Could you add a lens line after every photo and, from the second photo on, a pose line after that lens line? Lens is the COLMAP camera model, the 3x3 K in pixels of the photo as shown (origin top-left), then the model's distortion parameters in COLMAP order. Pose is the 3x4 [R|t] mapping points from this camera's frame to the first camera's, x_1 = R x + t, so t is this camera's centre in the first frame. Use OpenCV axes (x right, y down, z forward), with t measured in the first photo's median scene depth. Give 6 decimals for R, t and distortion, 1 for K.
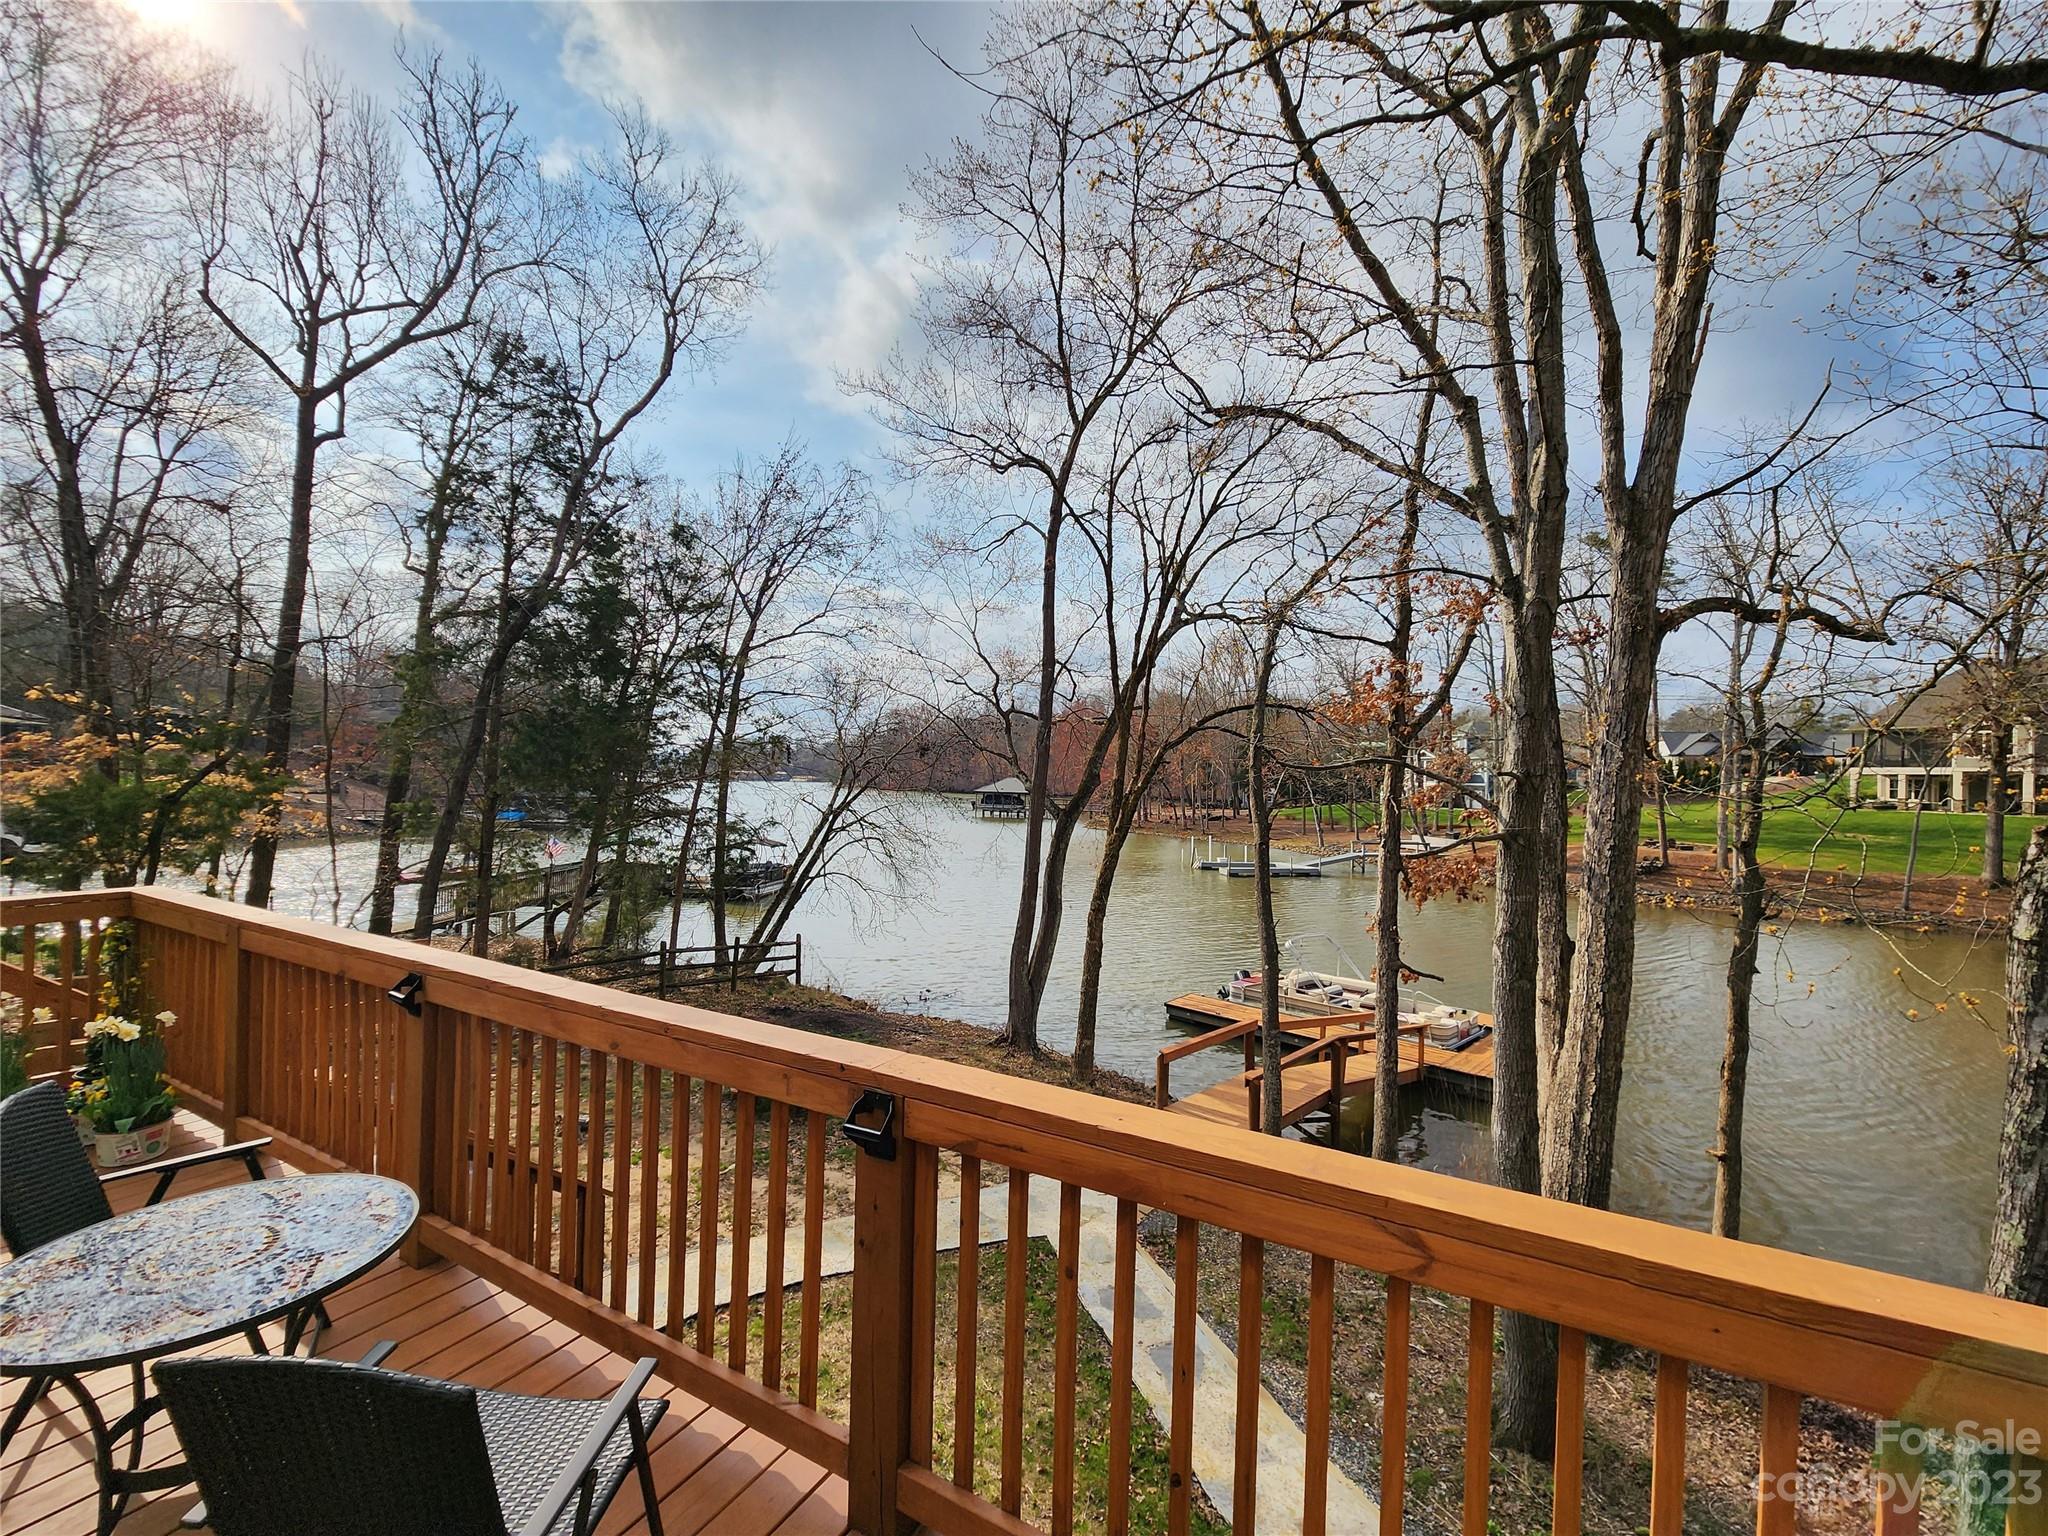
lens RADIAL K [[806.7, 0, 1024.0], [0, 806.7, 768.0], [0, 0, 1]] dist [-0.000122, 0.000049]
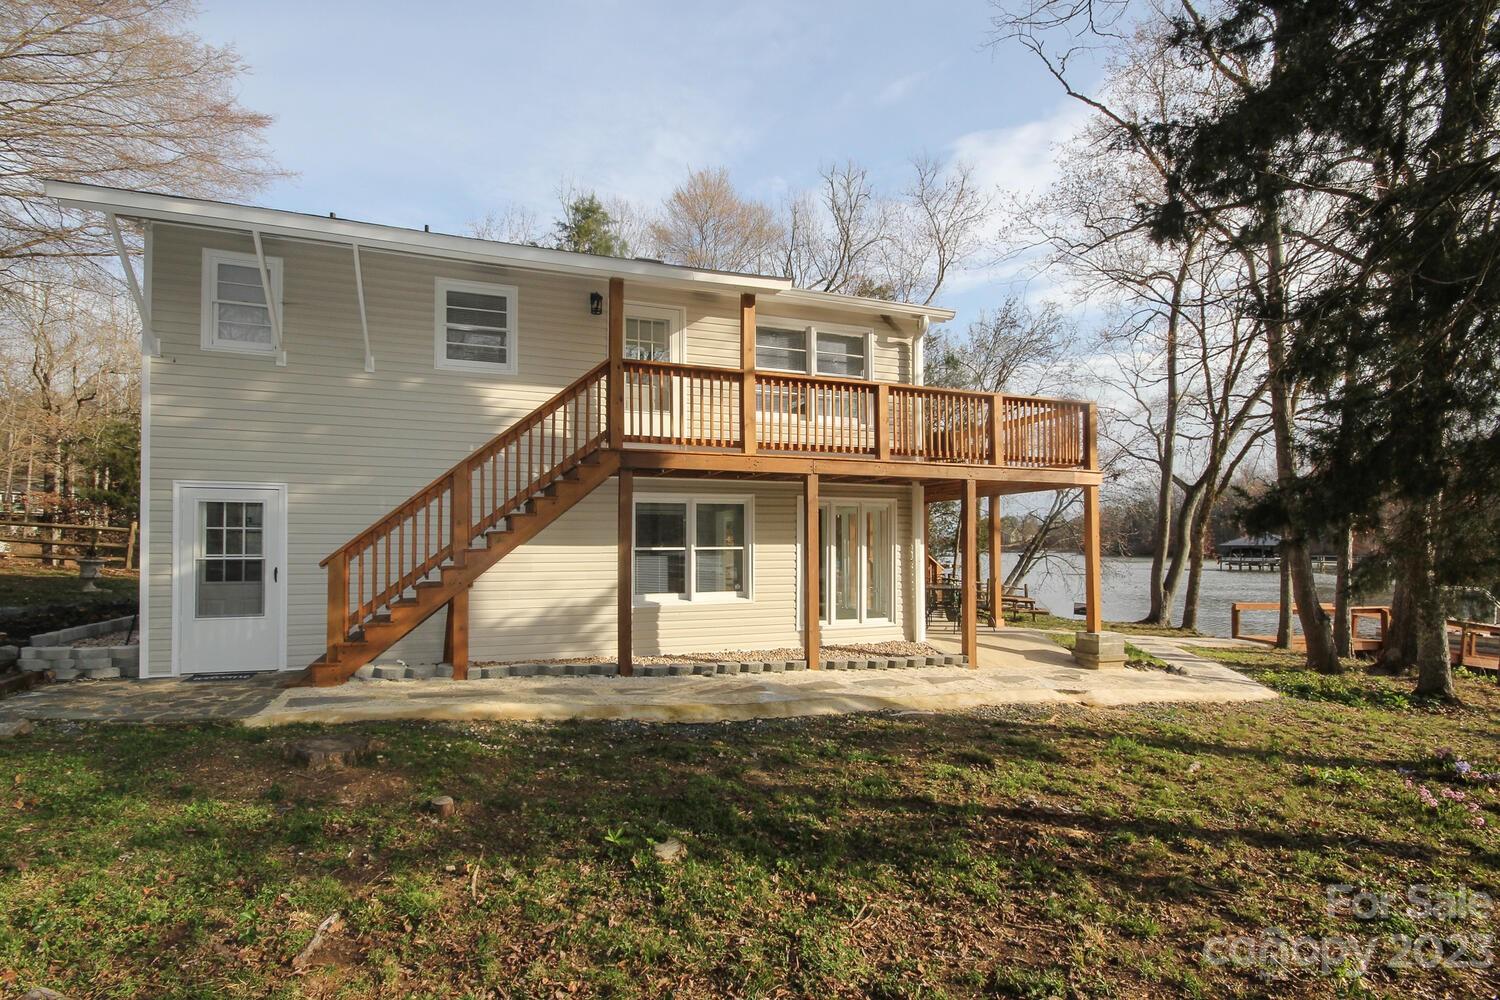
lens RADIAL K [[715.4, 0, 746.9], [0, 715.4, 527.9], [0, 0, 1]] dist [0.000758, 0.005261]
pose [[0.780596, -0.049758, -0.623052, 0.201282], [0.030461, 0.998670, -0.041592, 0.135741], [0.624294, 0.013488, 0.781073, -0.538642]]
